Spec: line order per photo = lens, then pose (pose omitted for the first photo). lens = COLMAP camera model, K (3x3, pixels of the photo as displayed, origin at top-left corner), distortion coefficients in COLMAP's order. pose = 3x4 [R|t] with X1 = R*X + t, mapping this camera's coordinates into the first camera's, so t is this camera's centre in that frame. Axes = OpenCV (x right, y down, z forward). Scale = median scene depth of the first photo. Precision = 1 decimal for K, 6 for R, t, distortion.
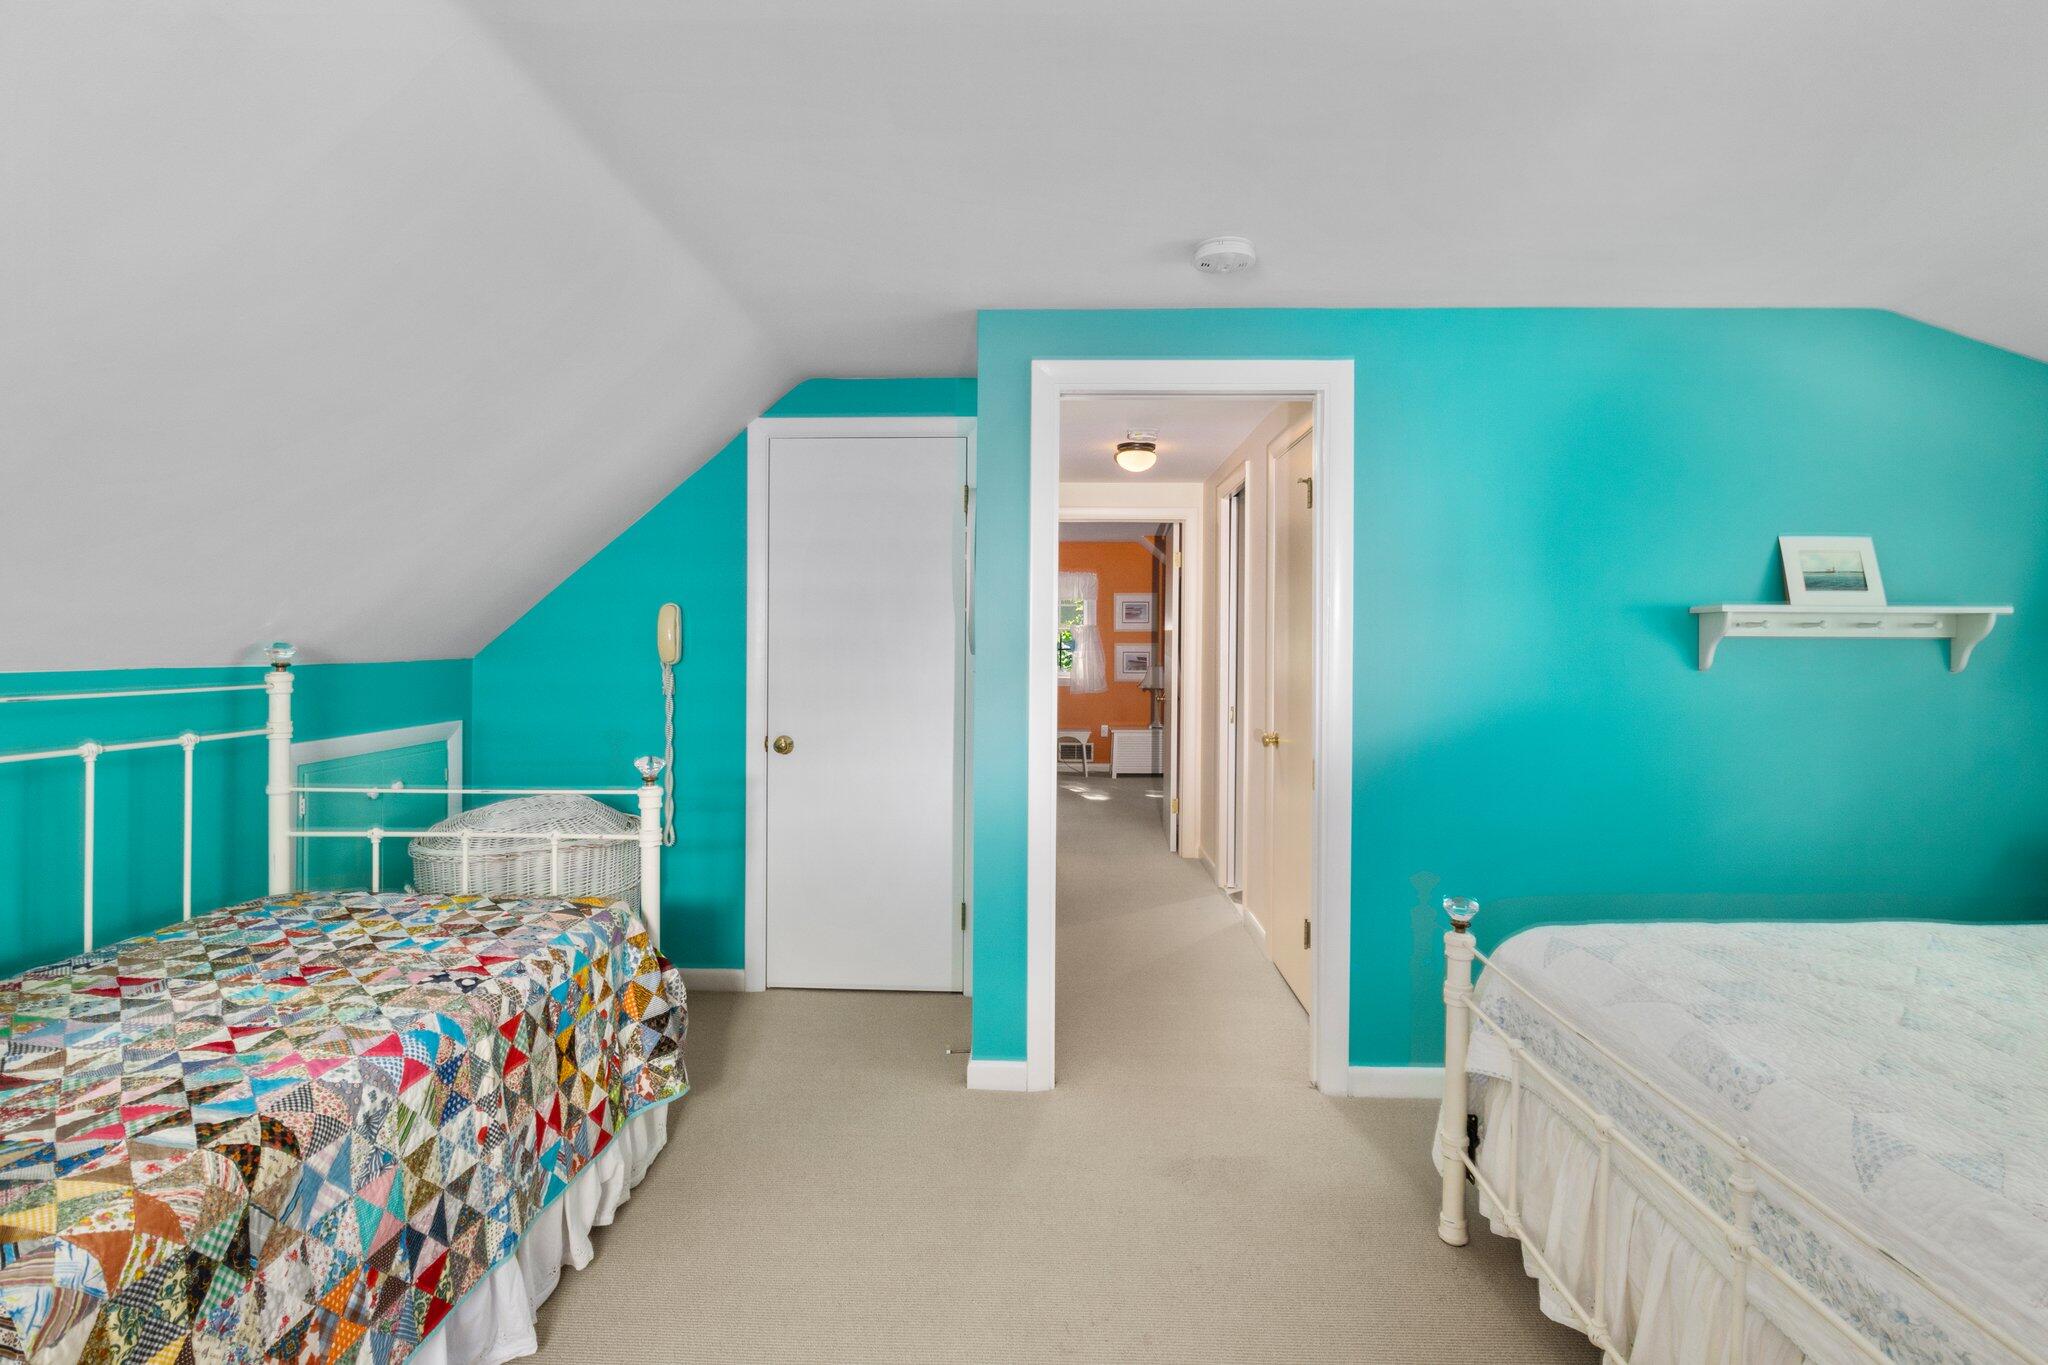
lens RADIAL K [[1128.8, 0, 1024.0], [0, 1128.8, 682.5], [0, 0, 1]] dist [0.001609, -0.000045]
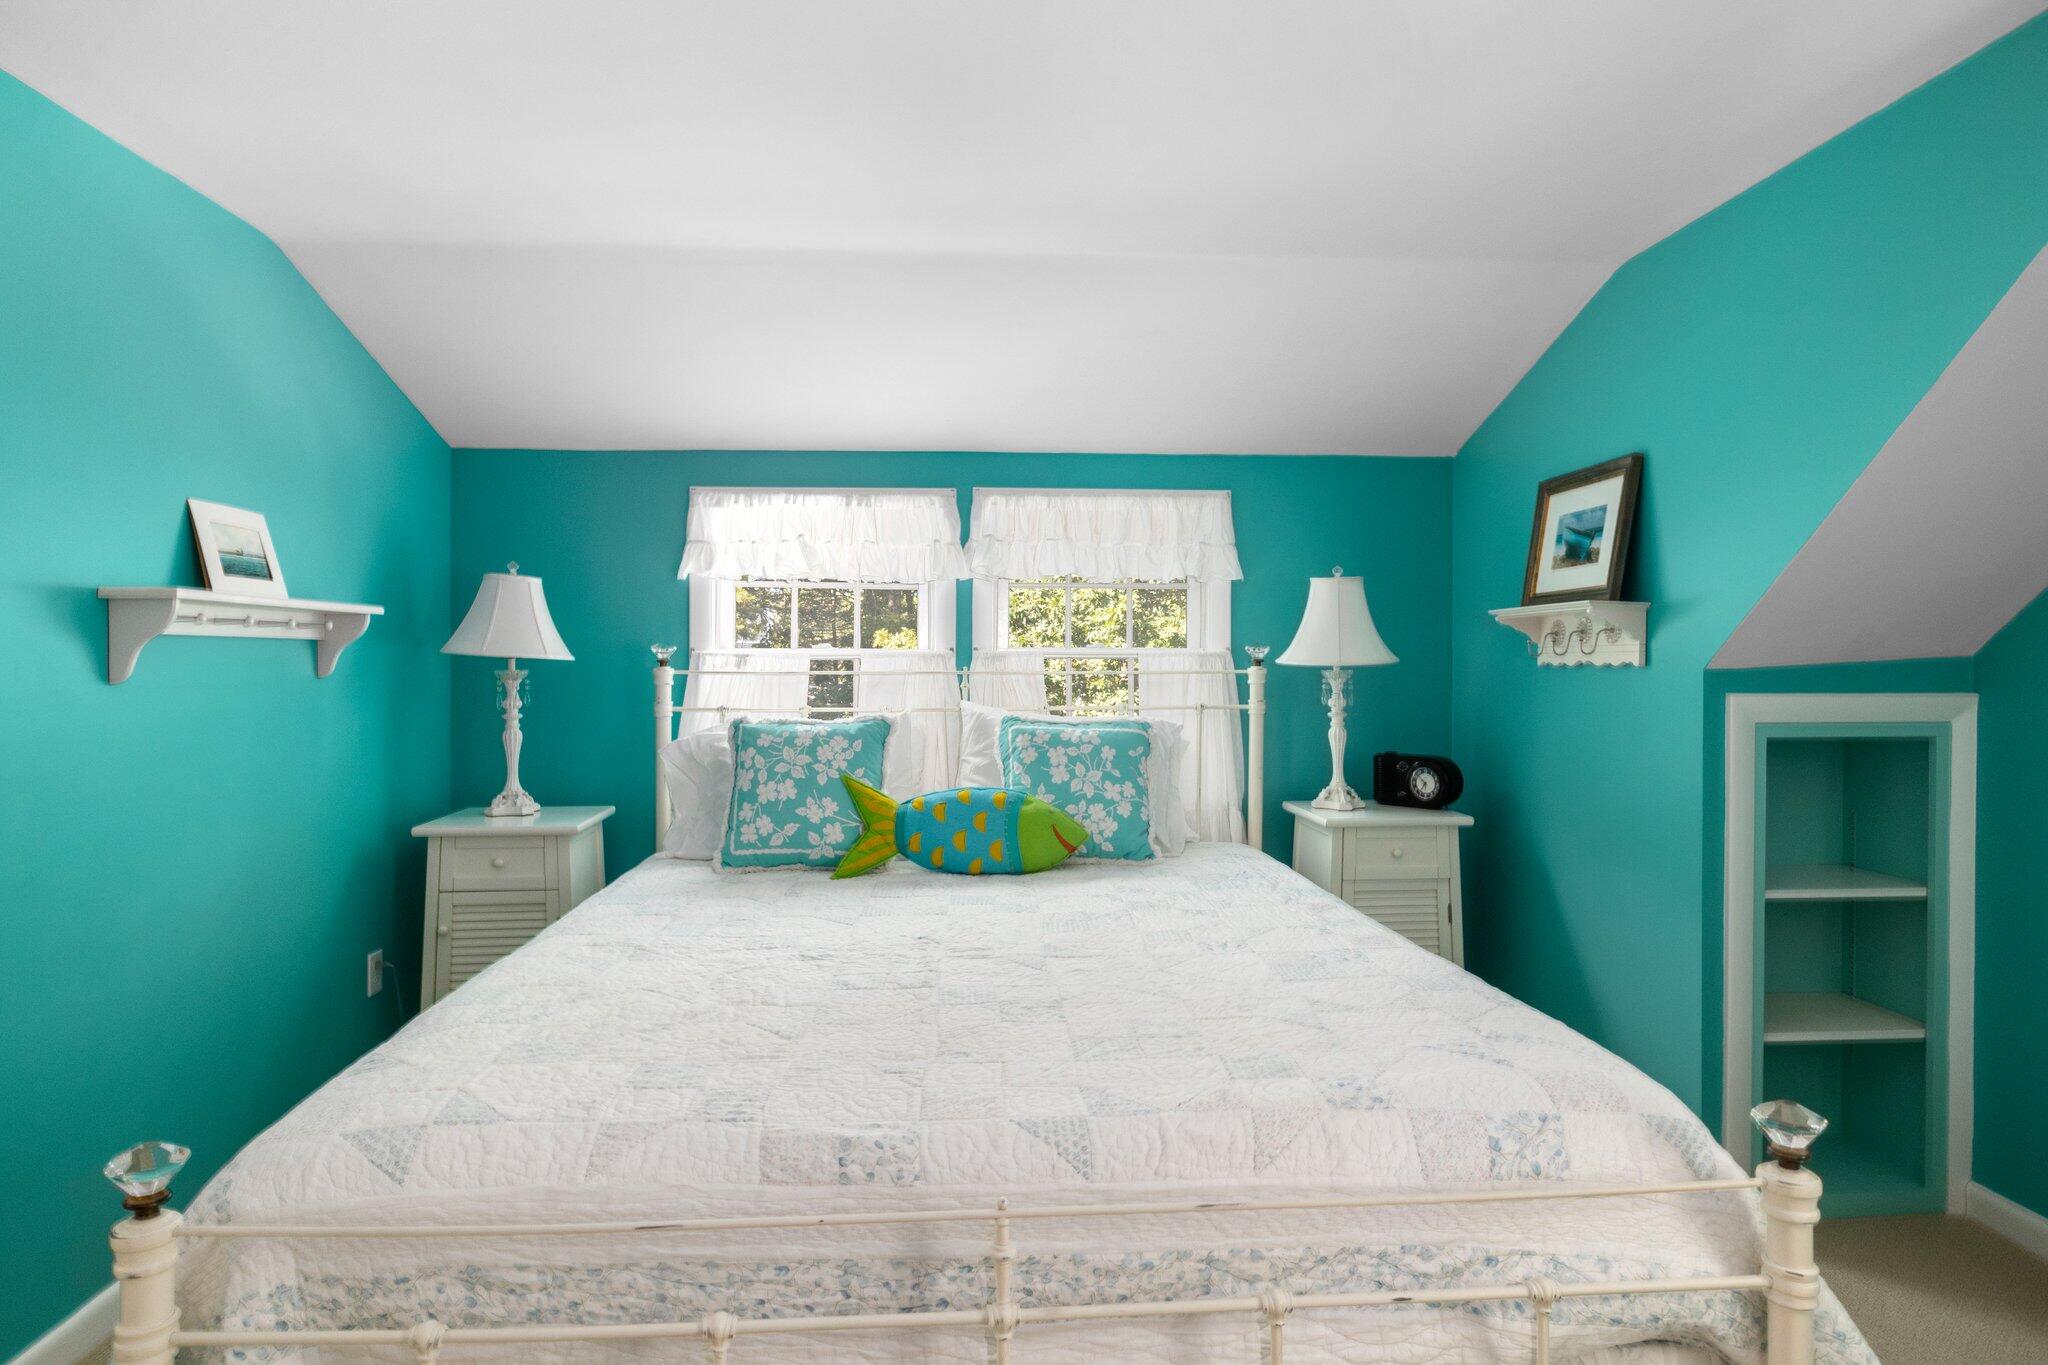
lens RADIAL K [[1130.4, 0, 1024.0], [0, 1130.4, 682.5], [0, 0, 1]] dist [-0.015925, -0.000914]
pose [[-0.104960, -0.025550, 0.994148, -0.139073], [0.034950, 0.998958, 0.029364, -0.014803], [-0.993862, 0.037828, -0.103958, 0.652827]]
